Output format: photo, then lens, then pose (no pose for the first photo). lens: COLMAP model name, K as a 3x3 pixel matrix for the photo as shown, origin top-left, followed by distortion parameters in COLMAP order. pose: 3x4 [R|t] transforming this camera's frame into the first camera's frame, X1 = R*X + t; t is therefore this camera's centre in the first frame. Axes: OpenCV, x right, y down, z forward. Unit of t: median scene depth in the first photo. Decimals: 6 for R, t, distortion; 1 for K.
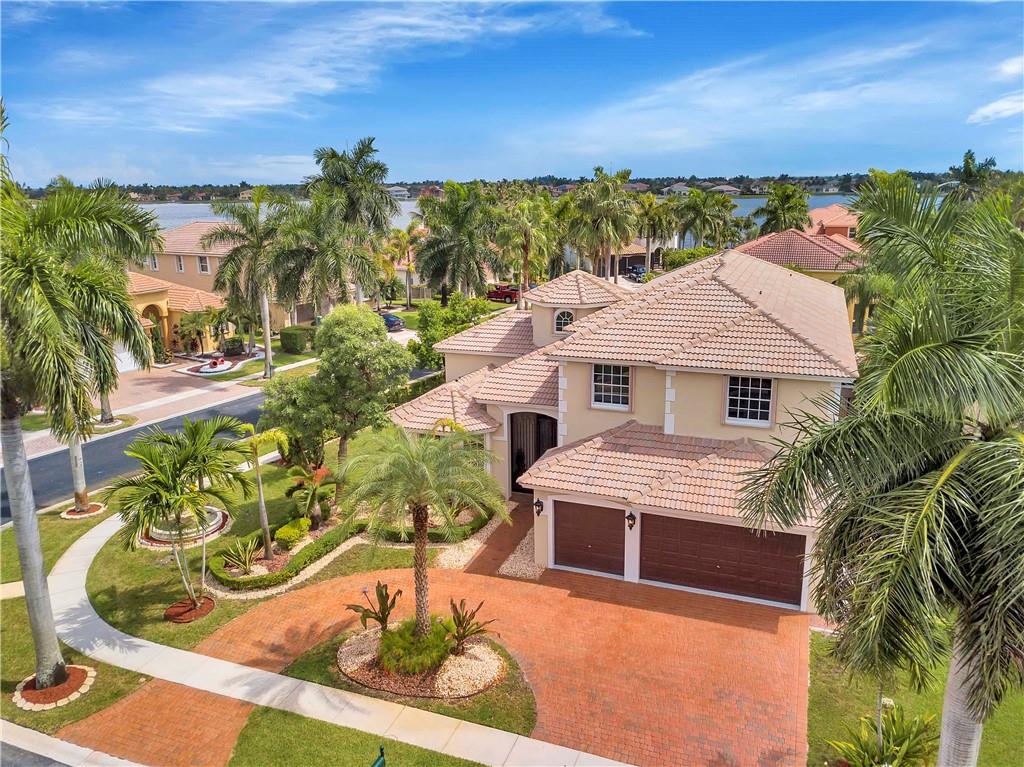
lens RADIAL K [[772.1, 0, 513.2], [0, 772.1, 367.4], [0, 0, 1]] dist [0.012654, 0.010778]
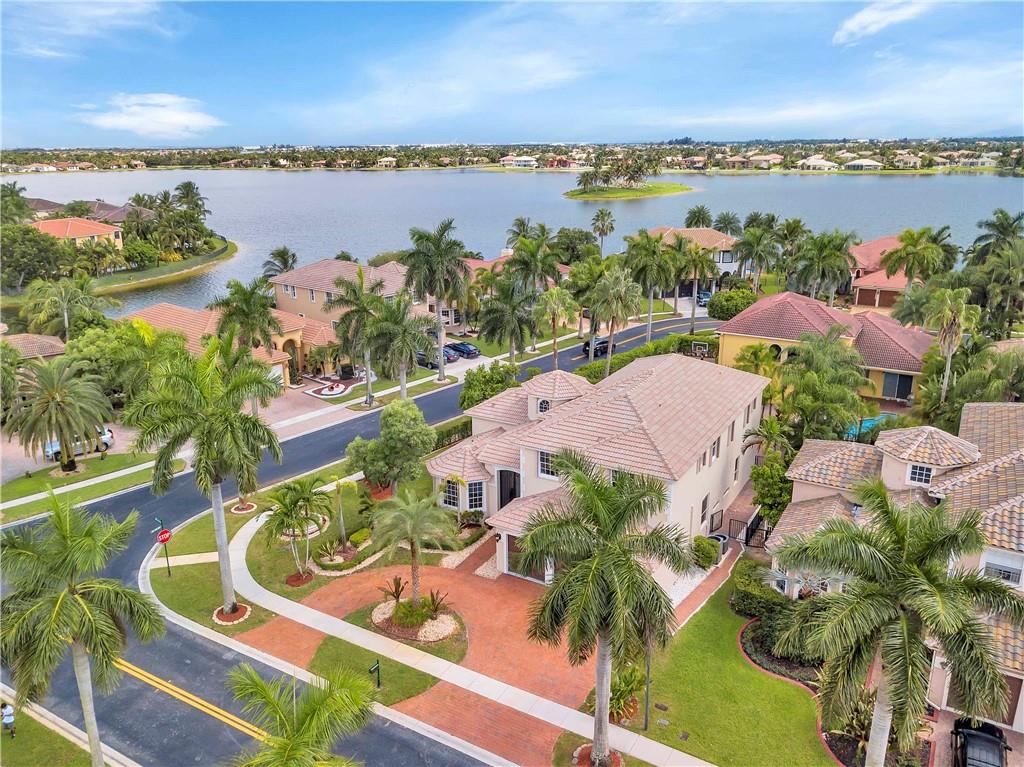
lens RADIAL K [[777.4, 0, 512.0], [0, 777.4, 383.5], [0, 0, 1]] dist [0.012266, 0.008020]
pose [[0.985292, 0.051091, -0.163063, 0.321055], [-0.039530, 0.996521, 0.073371, -0.275727], [0.166245, -0.065846, 0.983884, -0.628120]]
